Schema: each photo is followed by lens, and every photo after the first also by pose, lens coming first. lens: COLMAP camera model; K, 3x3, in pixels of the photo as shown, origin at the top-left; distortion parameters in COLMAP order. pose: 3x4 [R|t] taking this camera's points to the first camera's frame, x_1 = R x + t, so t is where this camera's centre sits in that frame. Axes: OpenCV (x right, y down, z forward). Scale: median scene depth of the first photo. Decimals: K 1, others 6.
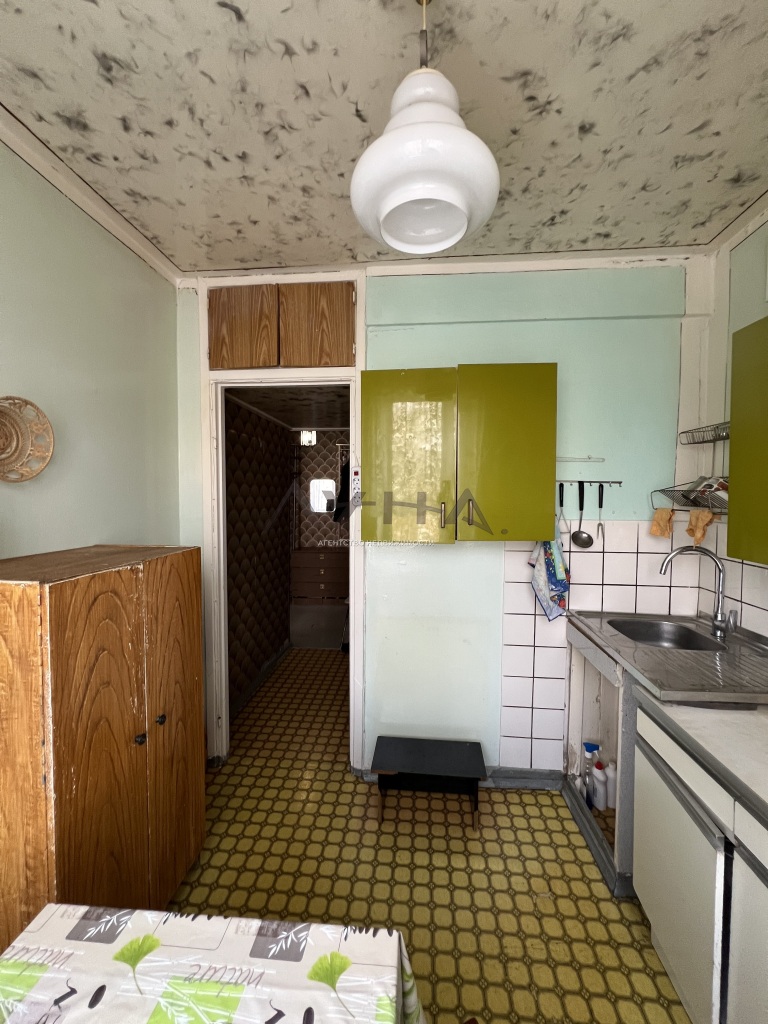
lens RADIAL K [[408.3, 0, 387.9], [0, 408.3, 510.3], [0, 0, 1]] dist [-0.003099, 0.000766]
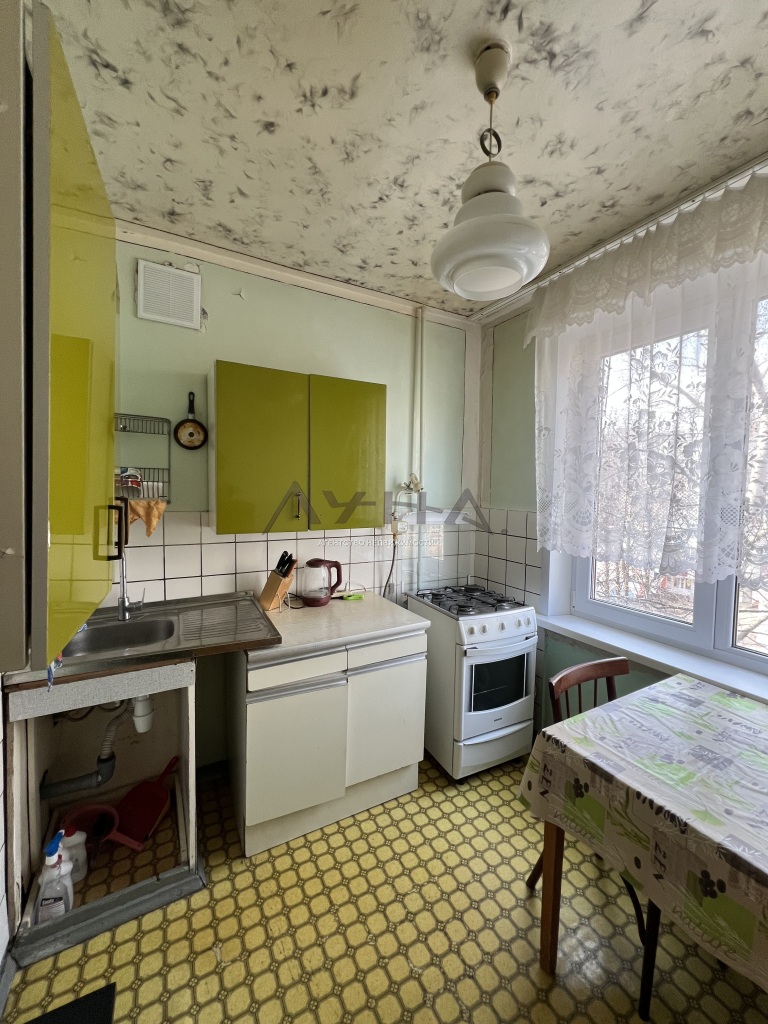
lens RADIAL K [[408.3, 0, 388.4], [0, 408.3, 510.5], [0, 0, 1]] dist [-0.003099, 0.000766]
pose [[-0.552277, -0.057962, 0.831643, -0.423487], [0.014909, 0.996734, 0.079369, -0.044387], [-0.833527, 0.056233, -0.549609, 1.000904]]
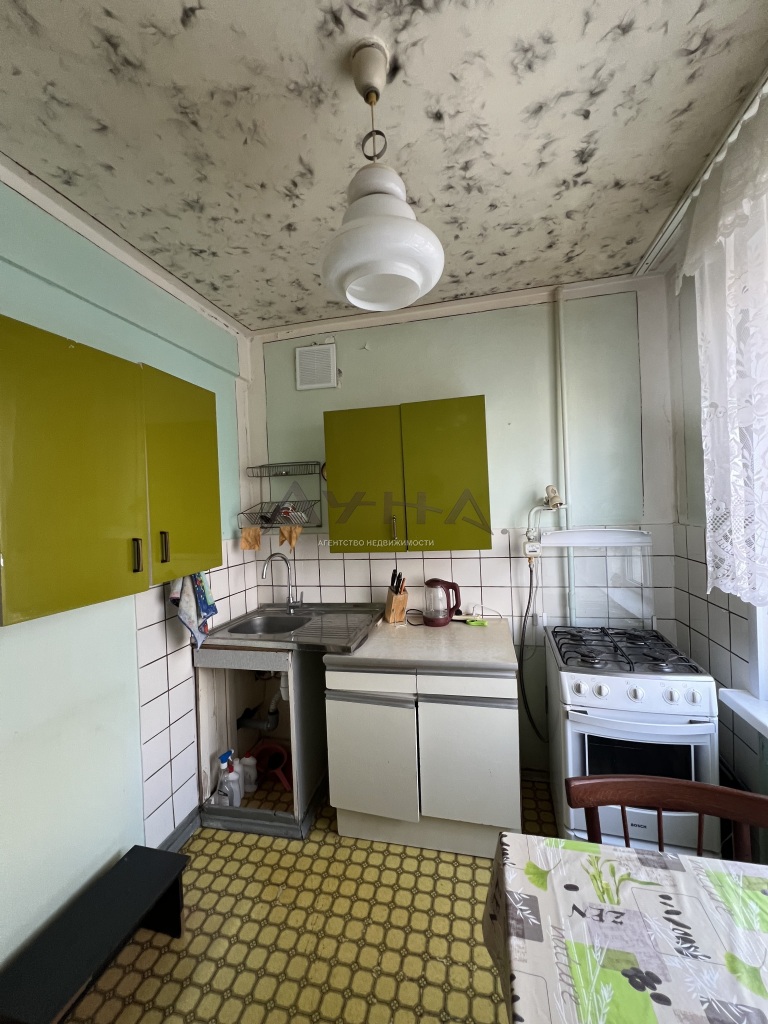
lens RADIAL K [[408.3, 0, 387.6], [0, 408.3, 510.3], [0, 0, 1]] dist [-0.003099, 0.000766]
pose [[0.145960, -0.025711, 0.988956, -0.542728], [0.082589, 0.996489, 0.013717, -0.042715], [-0.985837, 0.079674, 0.147571, 0.431000]]
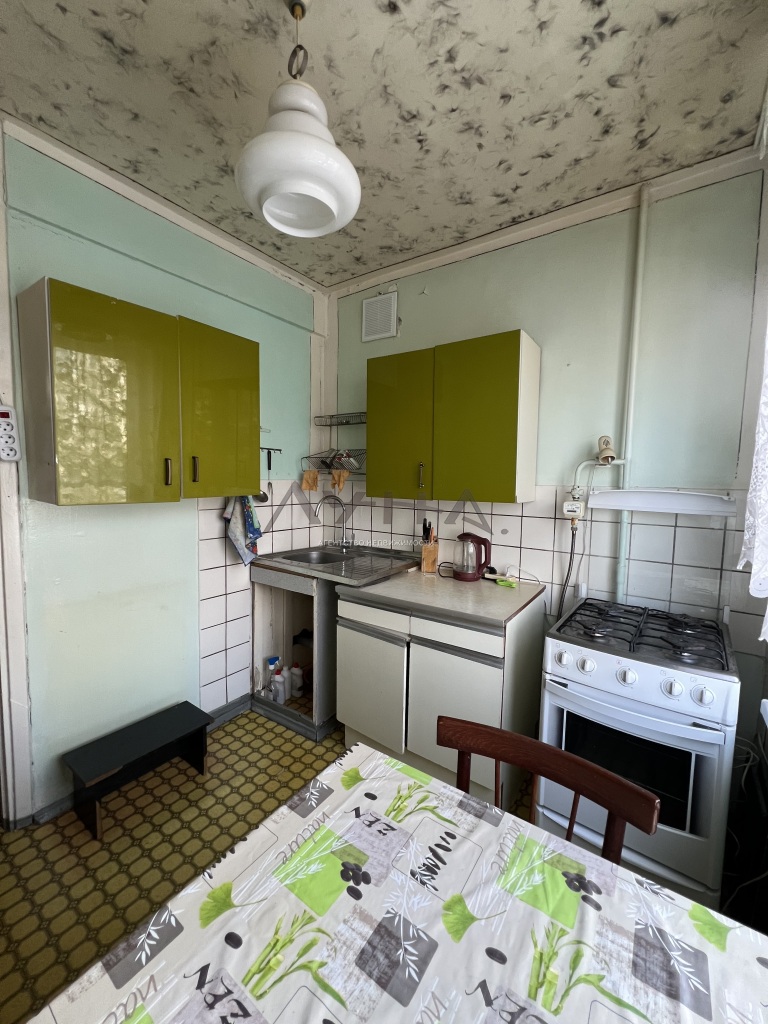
lens RADIAL K [[408.3, 0, 387.5], [0, 408.3, 510.2], [0, 0, 1]] dist [-0.003099, 0.000766]
pose [[0.501137, -0.065643, 0.862875, -0.438580], [0.019588, 0.997724, 0.064526, 0.050432], [-0.865146, -0.015434, 0.501282, 0.079843]]
